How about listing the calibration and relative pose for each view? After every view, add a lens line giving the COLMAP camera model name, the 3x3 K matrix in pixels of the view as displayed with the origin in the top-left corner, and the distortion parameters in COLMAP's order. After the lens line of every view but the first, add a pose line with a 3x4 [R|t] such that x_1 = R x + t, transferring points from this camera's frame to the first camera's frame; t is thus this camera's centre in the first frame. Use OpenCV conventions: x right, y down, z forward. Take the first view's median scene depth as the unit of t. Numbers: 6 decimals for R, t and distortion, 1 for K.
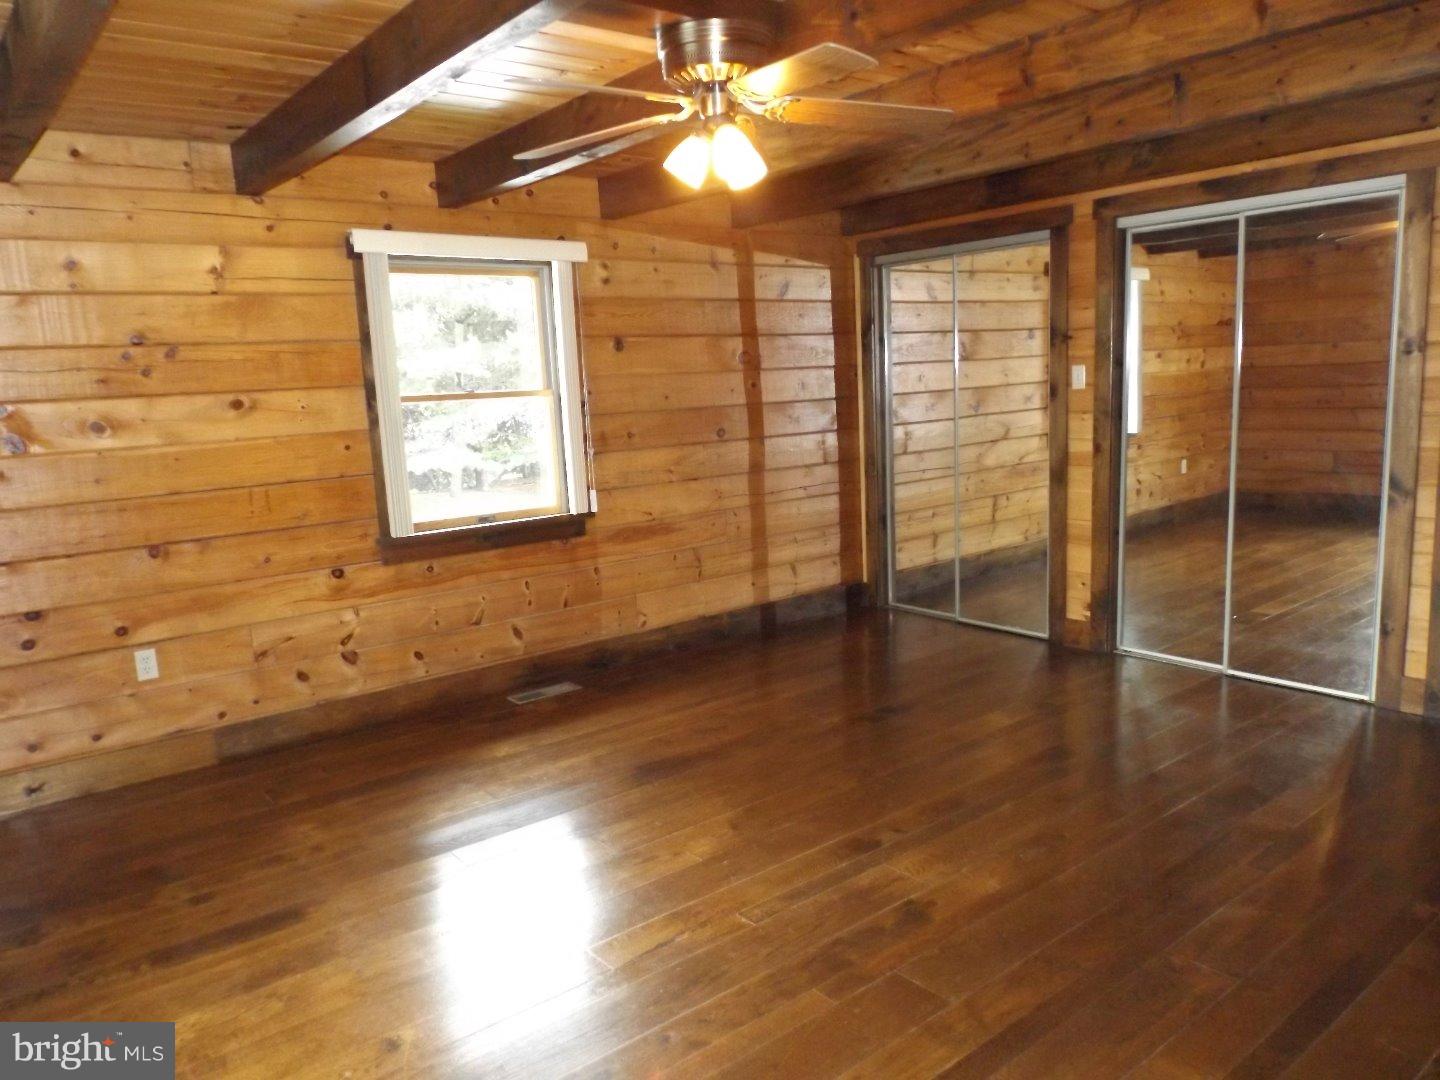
lens RADIAL K [[1026.0, 0, 714.7], [0, 1026.0, 538.7], [0, 0, 1]] dist [-0.027066, -0.000885]
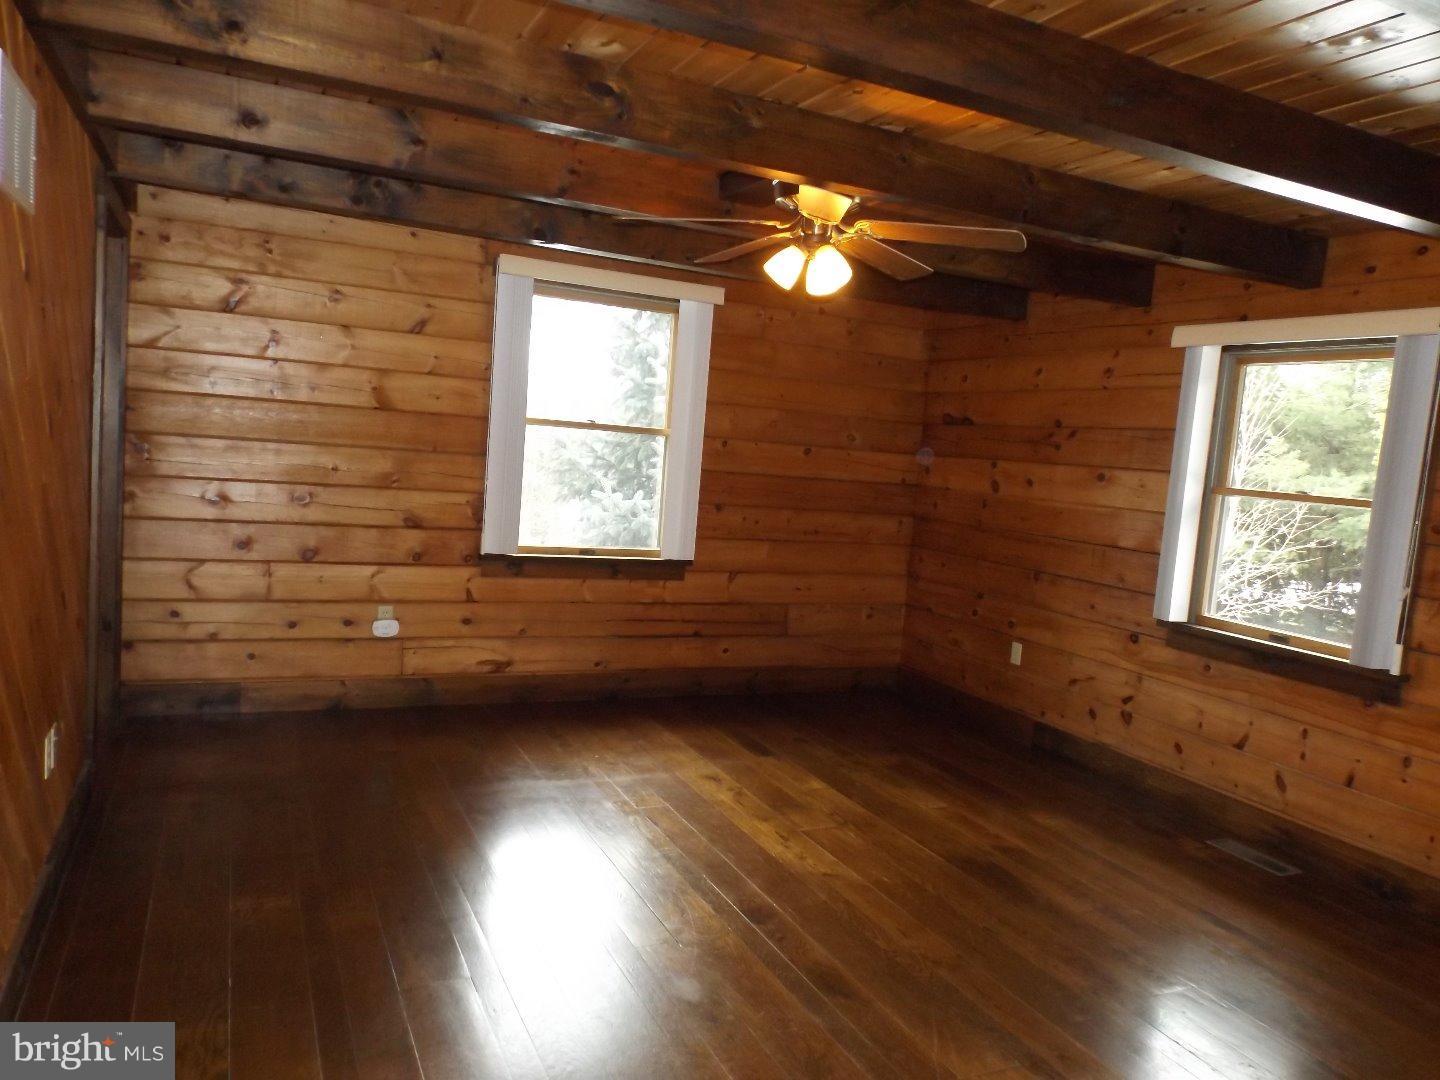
lens RADIAL K [[1026.0, 0, 715.0], [0, 1026.0, 542.5], [0, 0, 1]] dist [-0.027066, -0.000885]
pose [[-0.241390, 0.120514, -0.962916, 0.773210], [-0.215682, 0.960779, 0.174315, -0.157412], [0.946156, 0.249762, -0.205930, 0.769014]]
